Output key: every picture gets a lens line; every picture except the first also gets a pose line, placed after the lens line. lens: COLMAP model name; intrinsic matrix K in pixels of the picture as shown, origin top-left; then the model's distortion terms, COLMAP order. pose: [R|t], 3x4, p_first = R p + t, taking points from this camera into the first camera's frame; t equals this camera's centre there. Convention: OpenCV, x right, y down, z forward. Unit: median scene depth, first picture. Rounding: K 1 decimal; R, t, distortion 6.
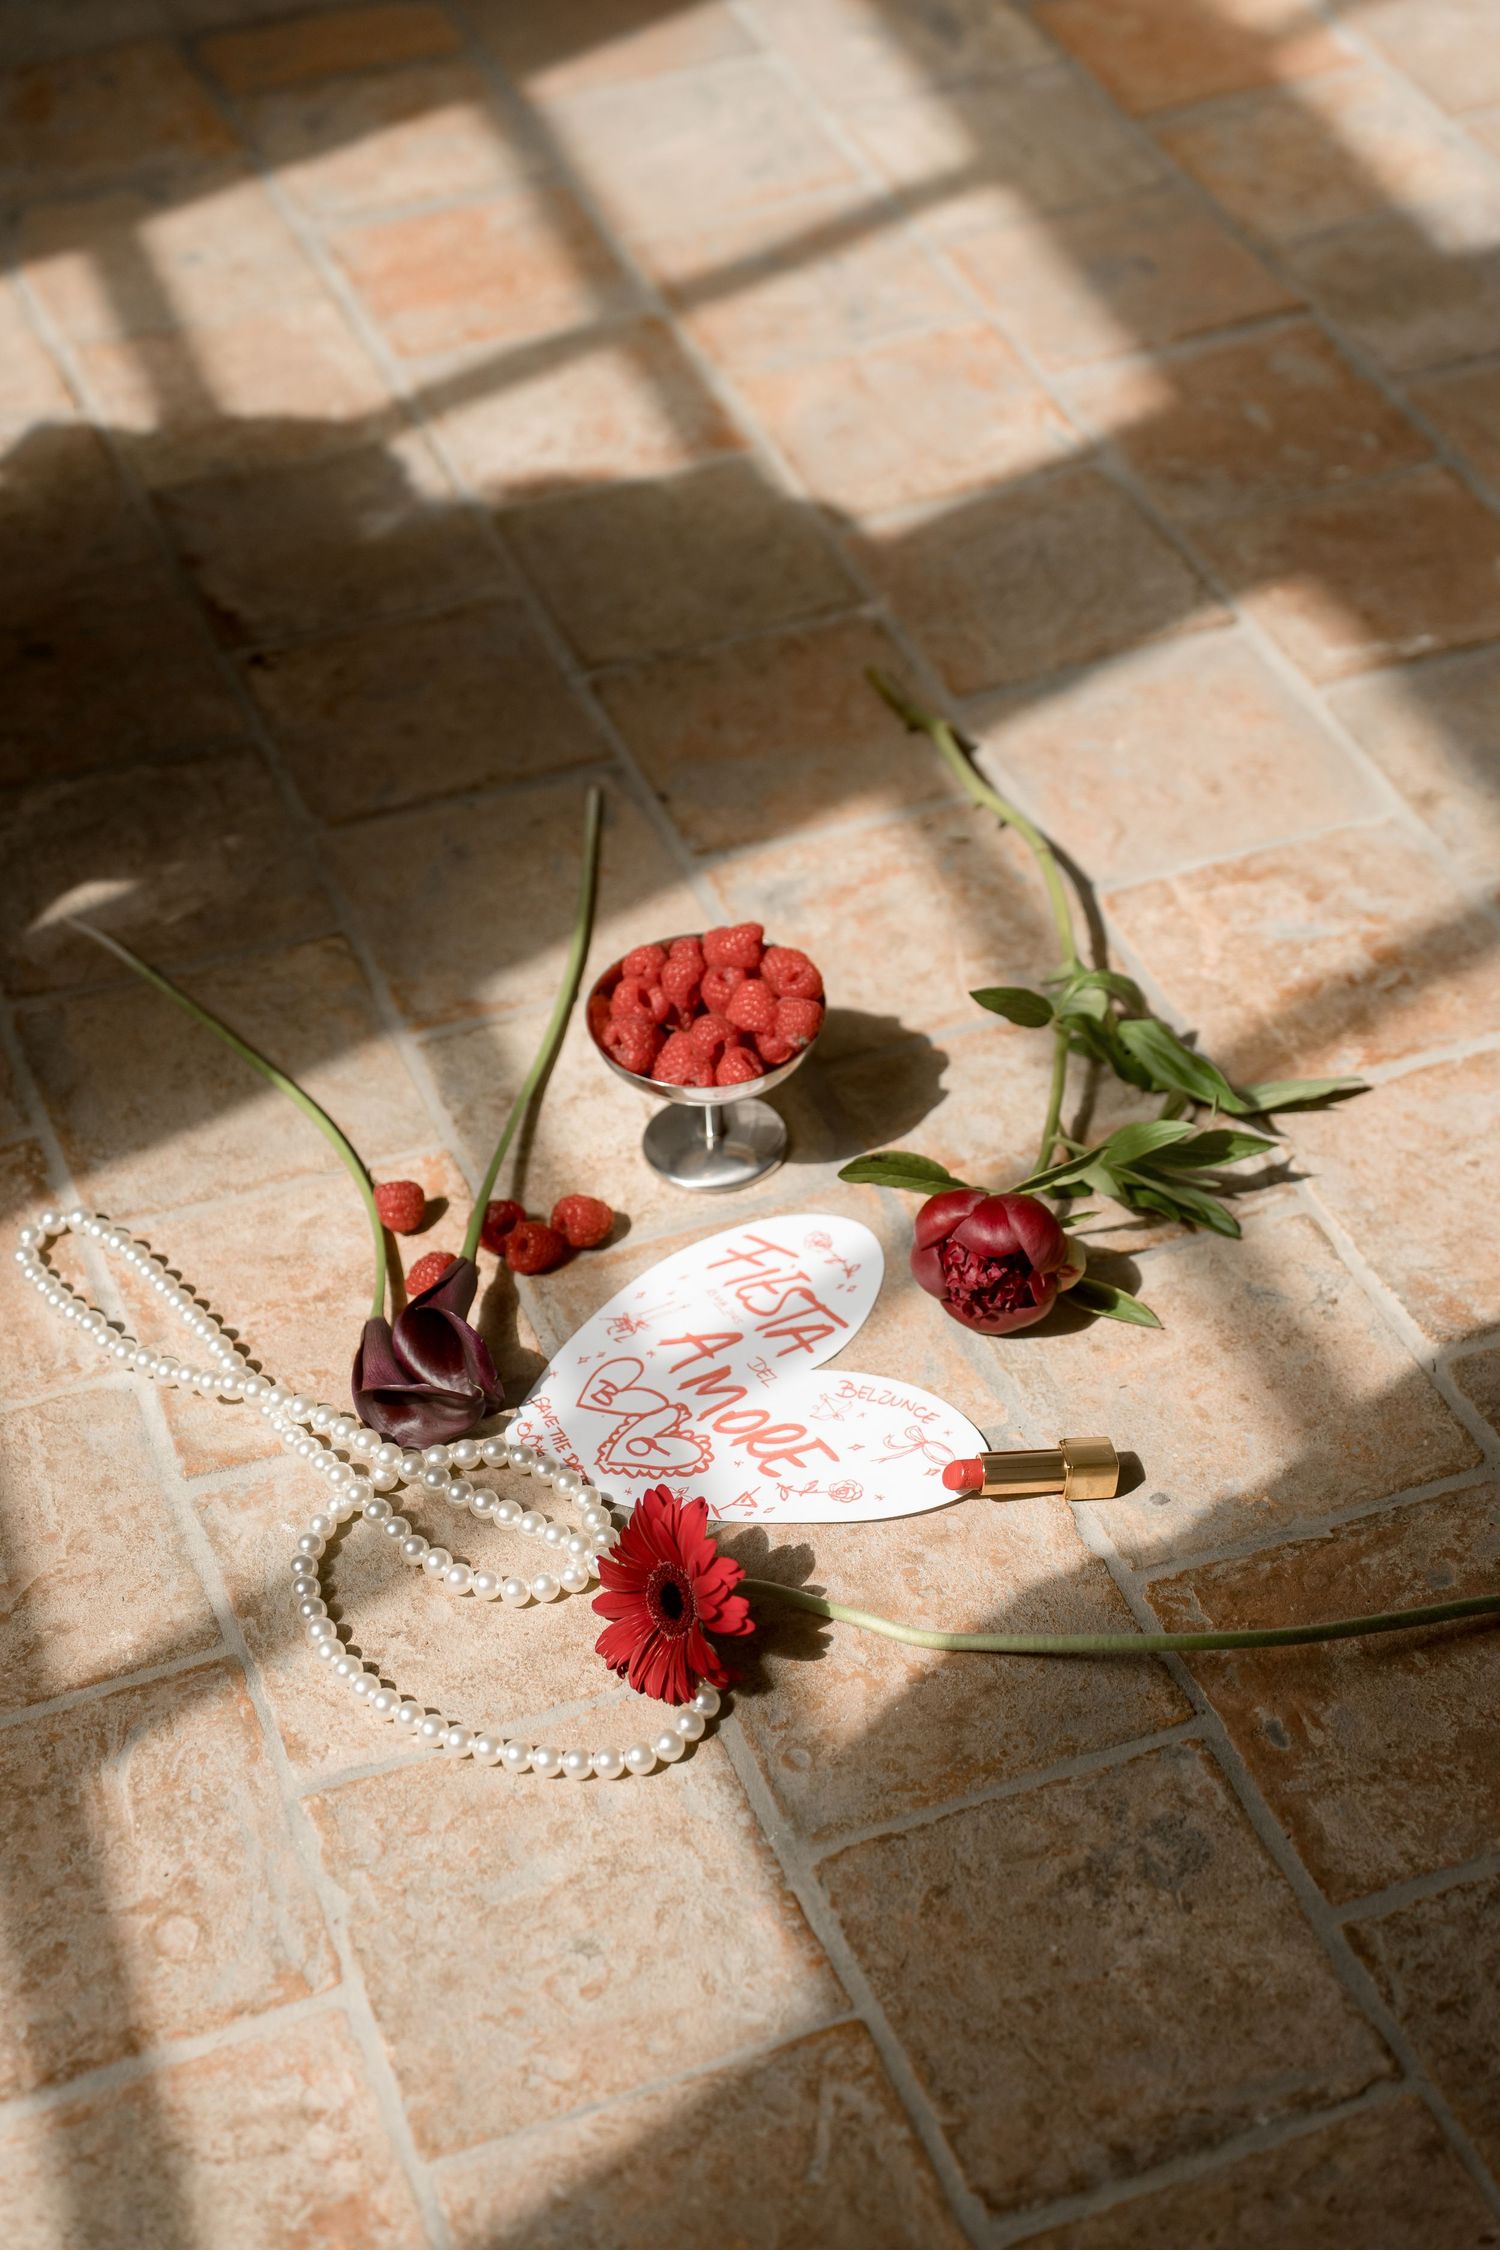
lens RADIAL K [[3870.7, 0, 746.5], [0, 3870.7, 1128.1], [0, 0, 1]] dist [0.224382, 0.000000]
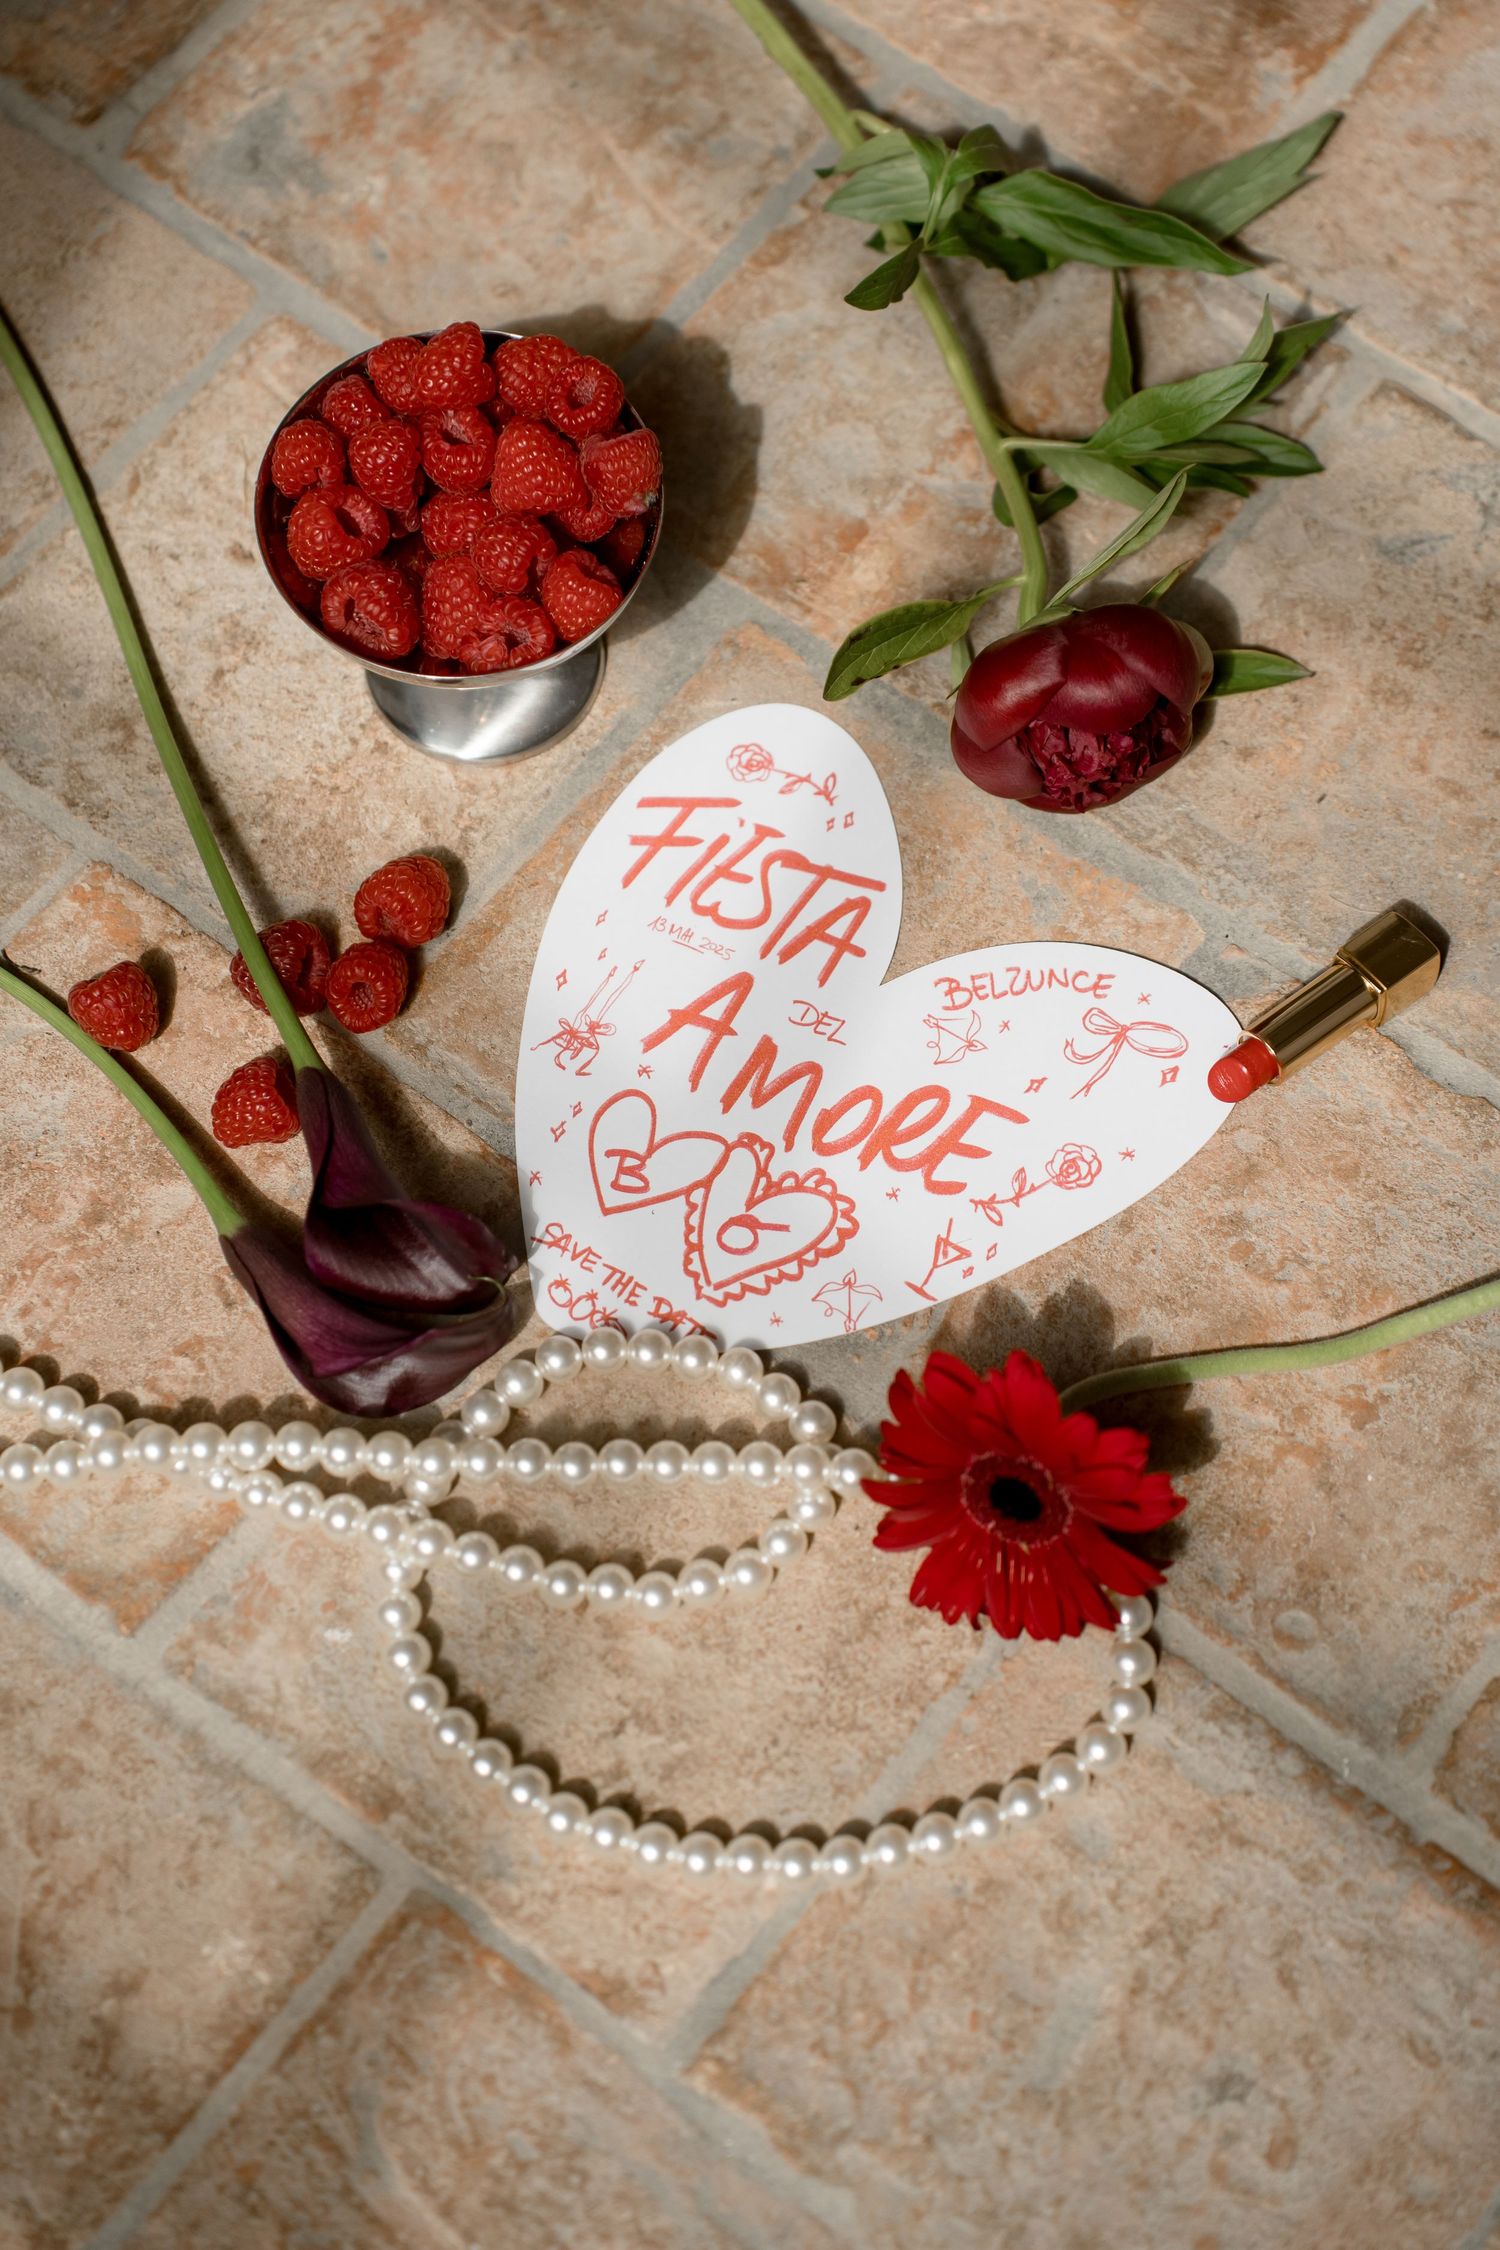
lens RADIAL K [[4899.3, 0, 756.0], [0, 4899.3, 1114.0], [0, 0, 1]] dist [0.524963, 0.000000]
pose [[0.857728, -0.453756, 0.241677, -0.206191], [0.334497, 0.849547, 0.407900, -0.255829], [-0.390404, -0.269027, 0.880460, 0.298814]]
